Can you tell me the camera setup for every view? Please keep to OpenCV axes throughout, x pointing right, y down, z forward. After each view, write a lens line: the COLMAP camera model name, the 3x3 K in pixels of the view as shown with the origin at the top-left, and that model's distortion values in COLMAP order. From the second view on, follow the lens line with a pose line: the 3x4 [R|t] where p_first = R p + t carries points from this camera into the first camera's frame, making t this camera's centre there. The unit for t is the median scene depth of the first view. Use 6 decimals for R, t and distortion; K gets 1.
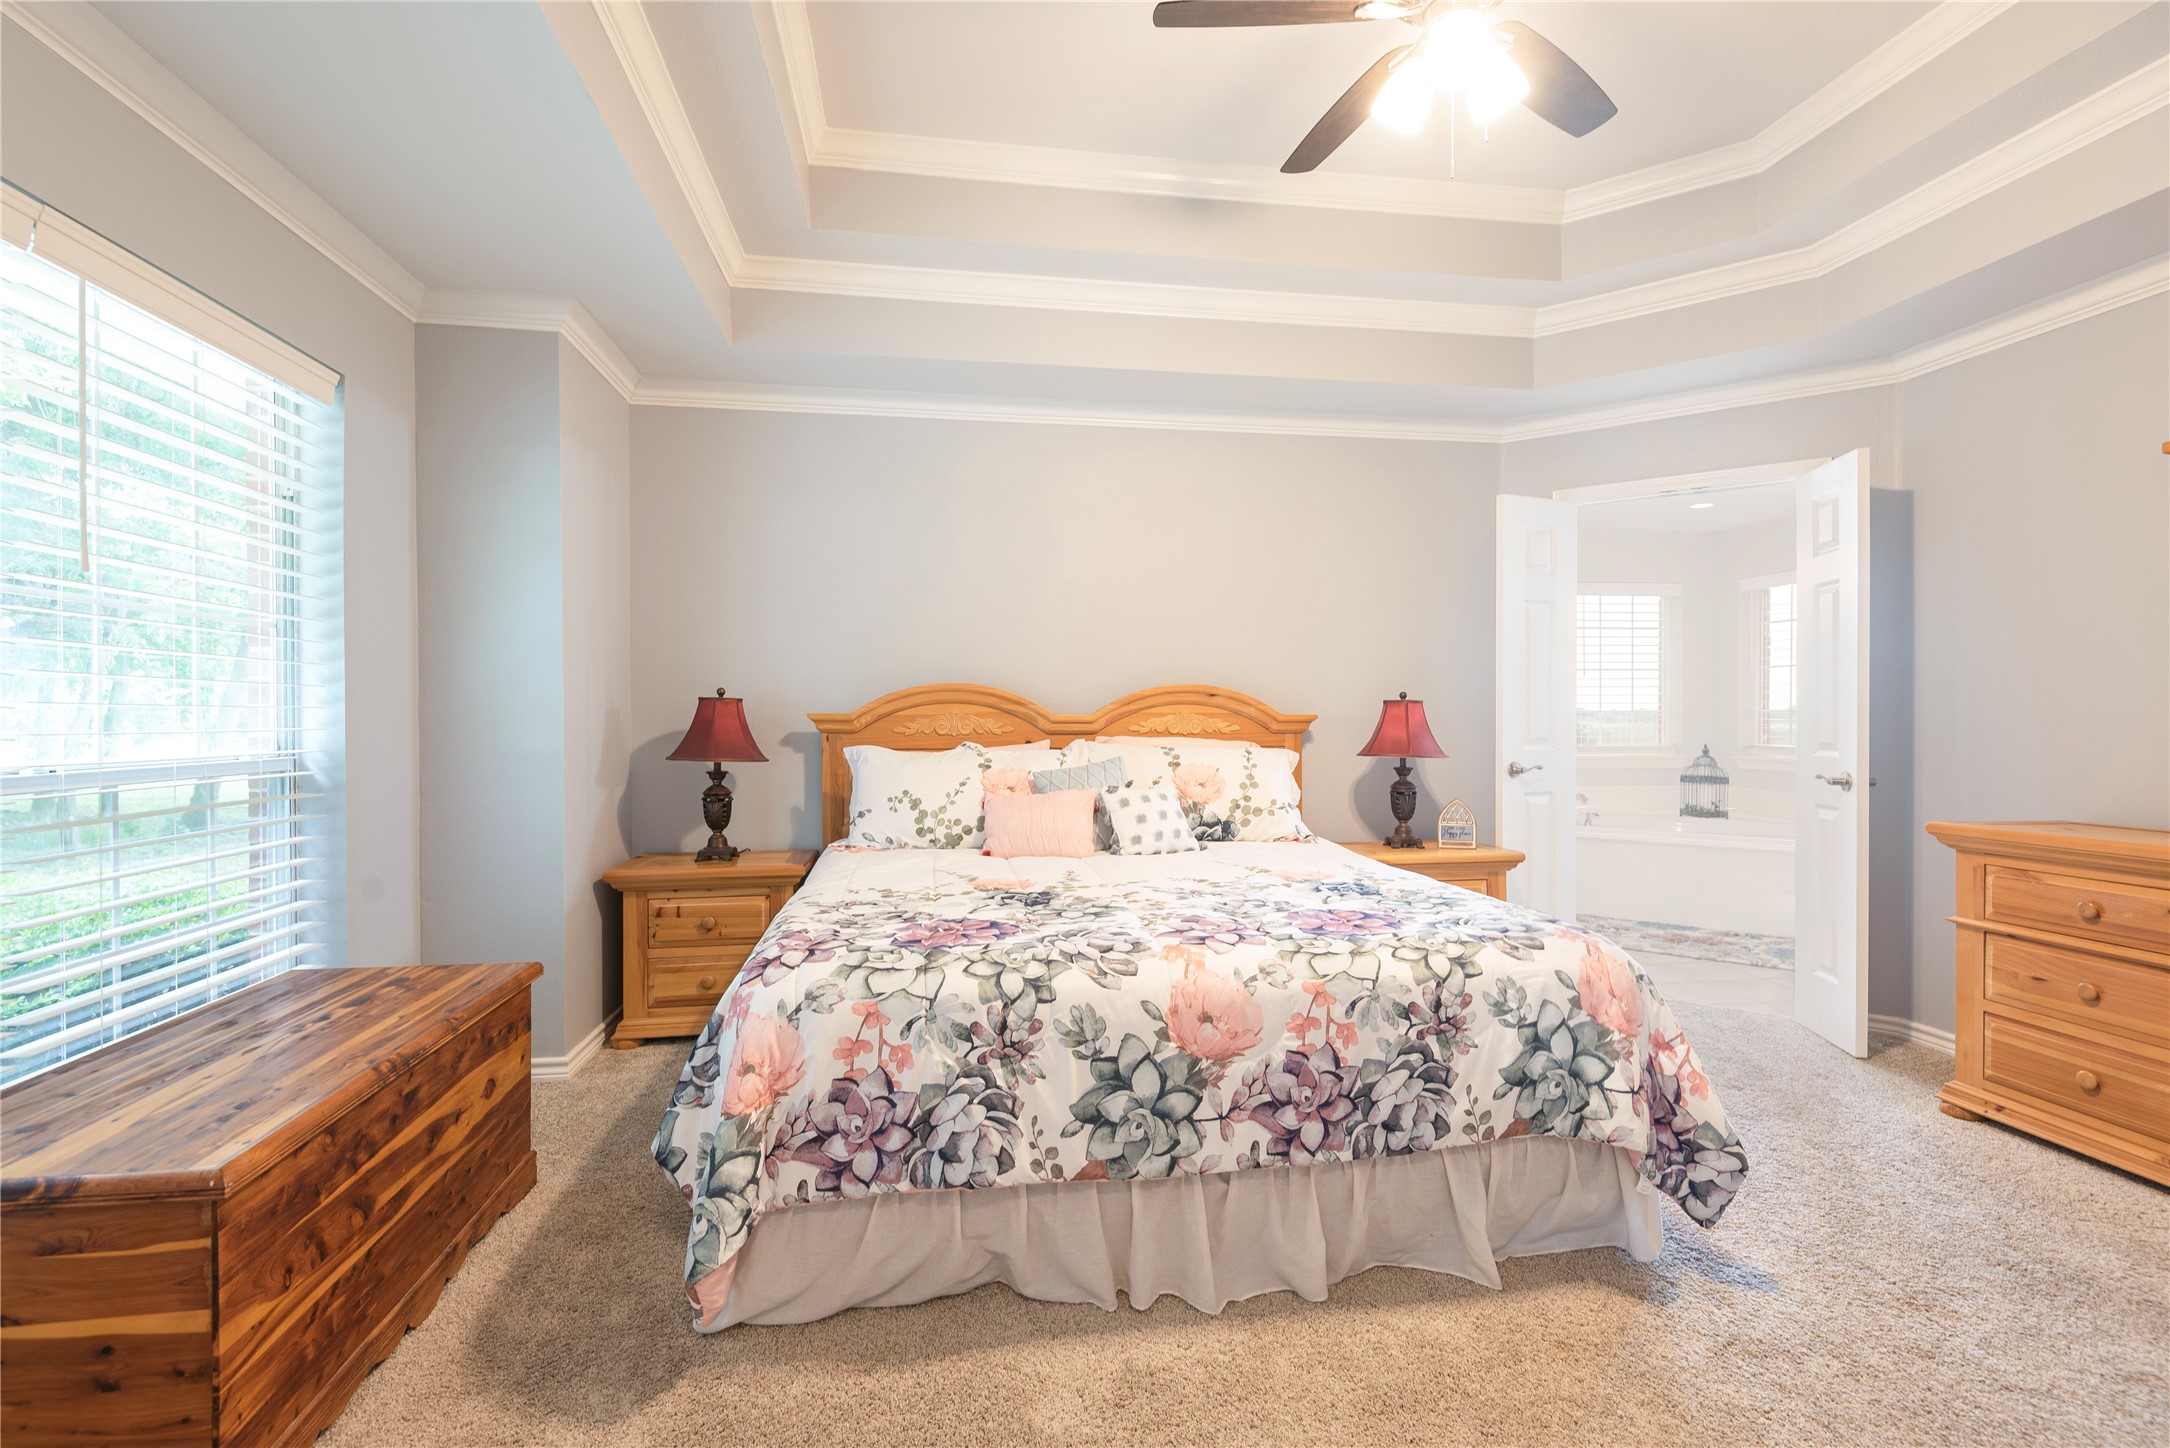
lens RADIAL K [[976.6, 0, 1085.9], [0, 976.6, 721.4], [0, 0, 1]] dist [0.029434, -0.017384]
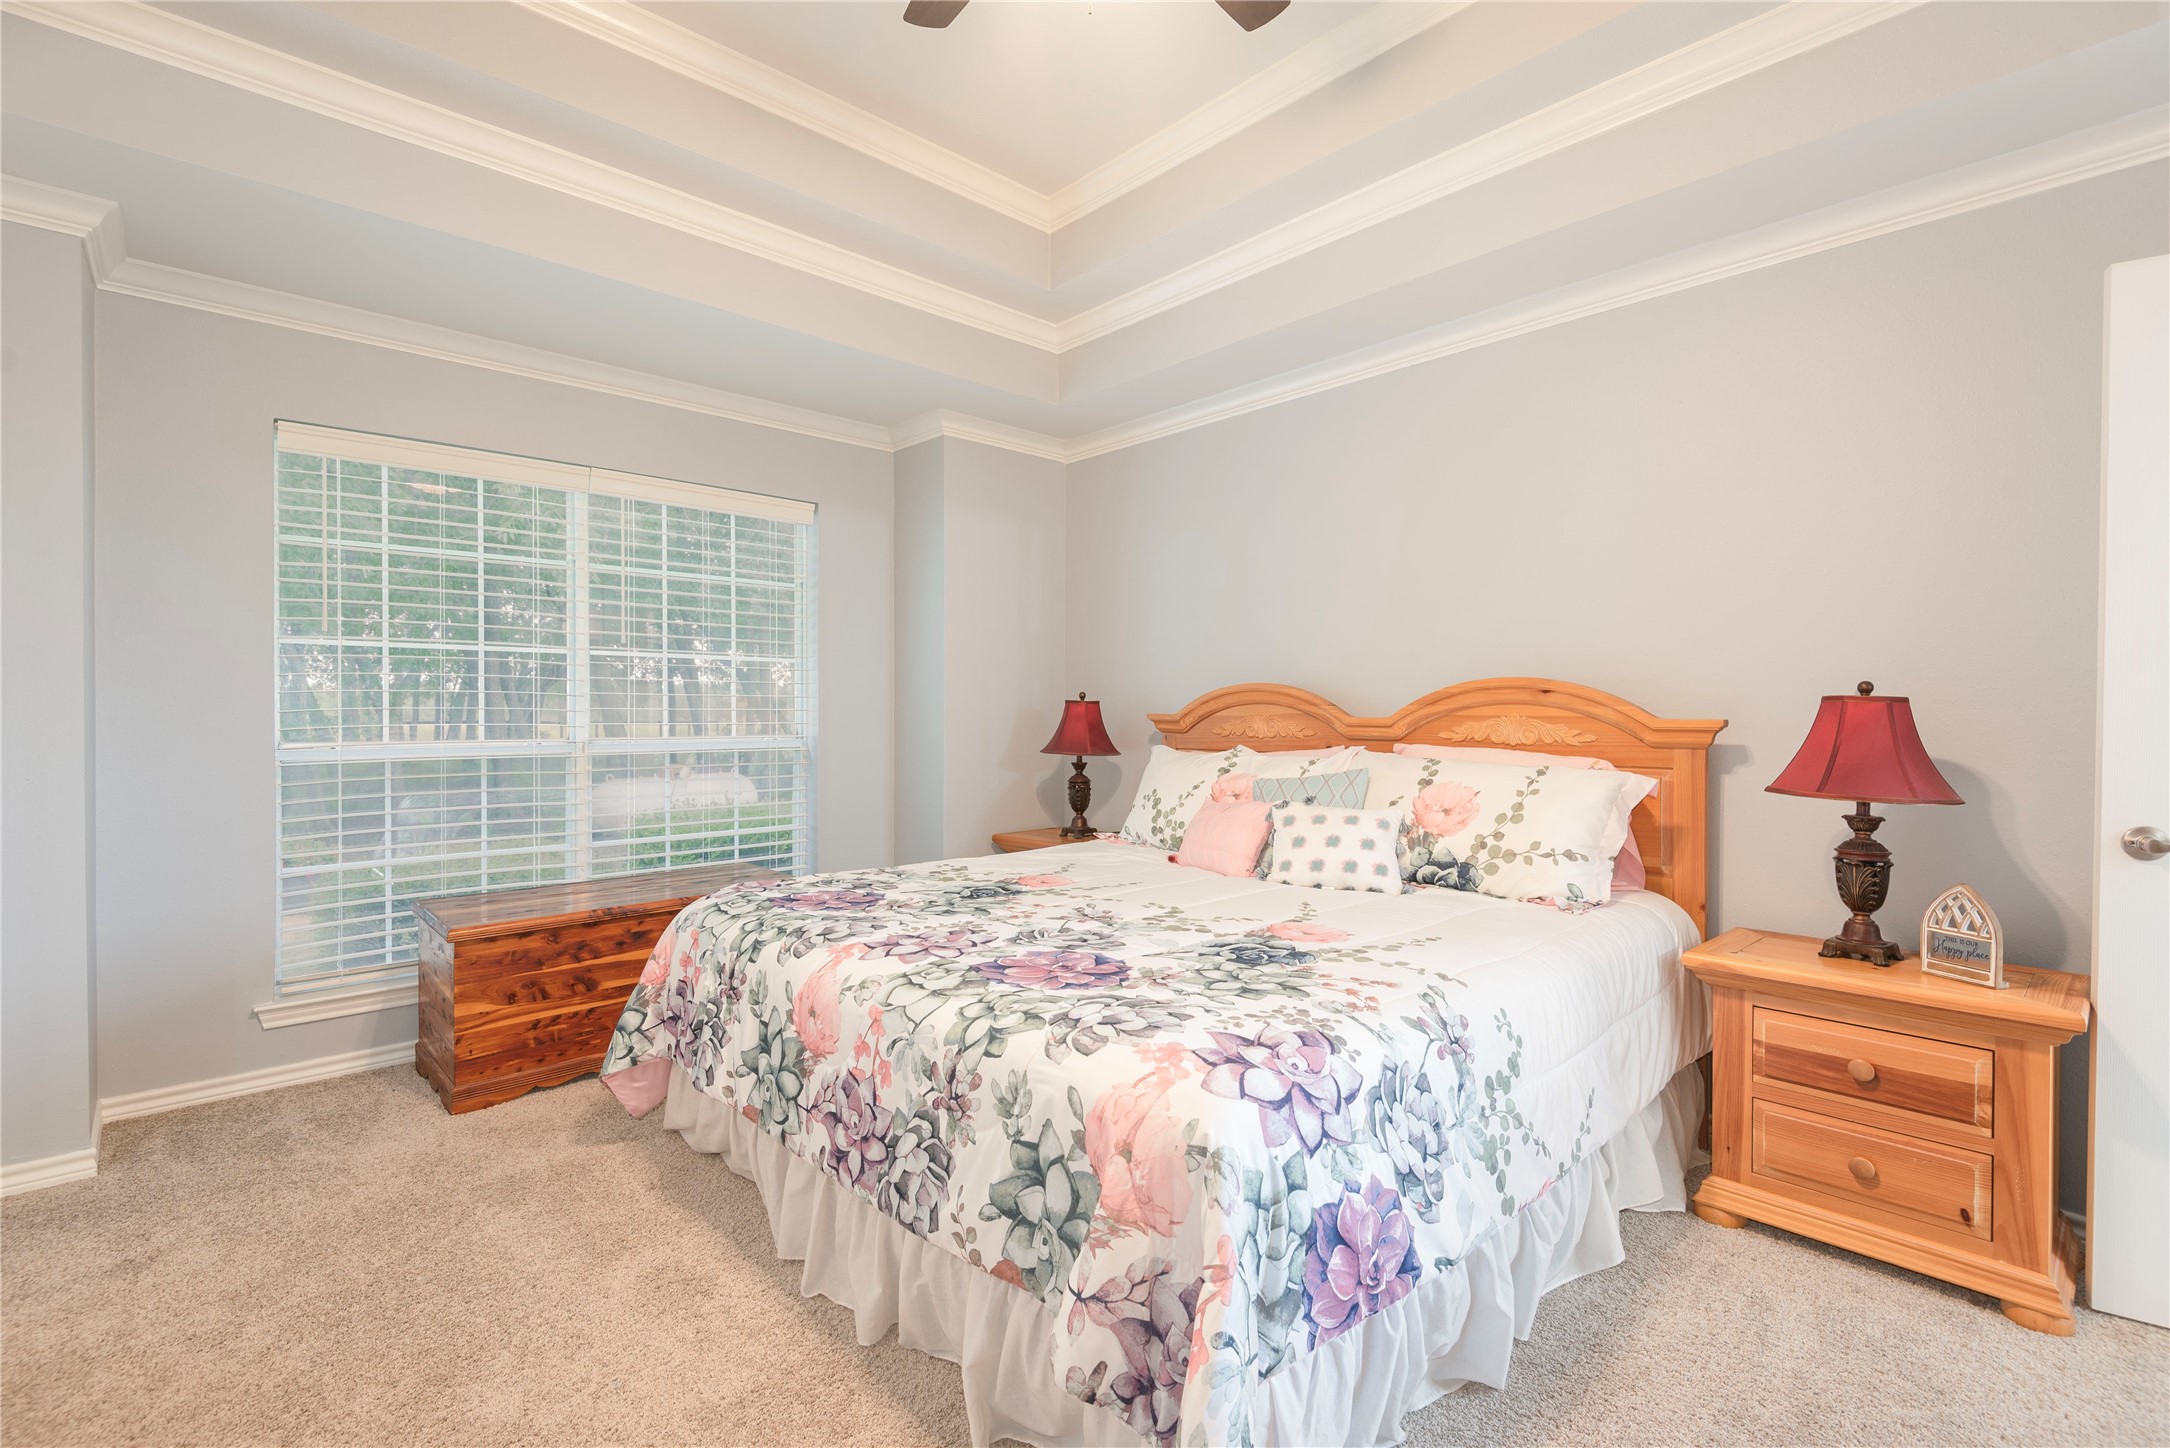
lens RADIAL K [[976.6, 0, 1066.5], [0, 976.6, 712.4], [0, 0, 1]] dist [0.029434, -0.017384]
pose [[0.552503, 0.004792, -0.833497, 0.762826], [-0.007480, 0.999972, 0.000791, -0.013544], [0.833478, 0.005797, 0.552523, 0.430033]]
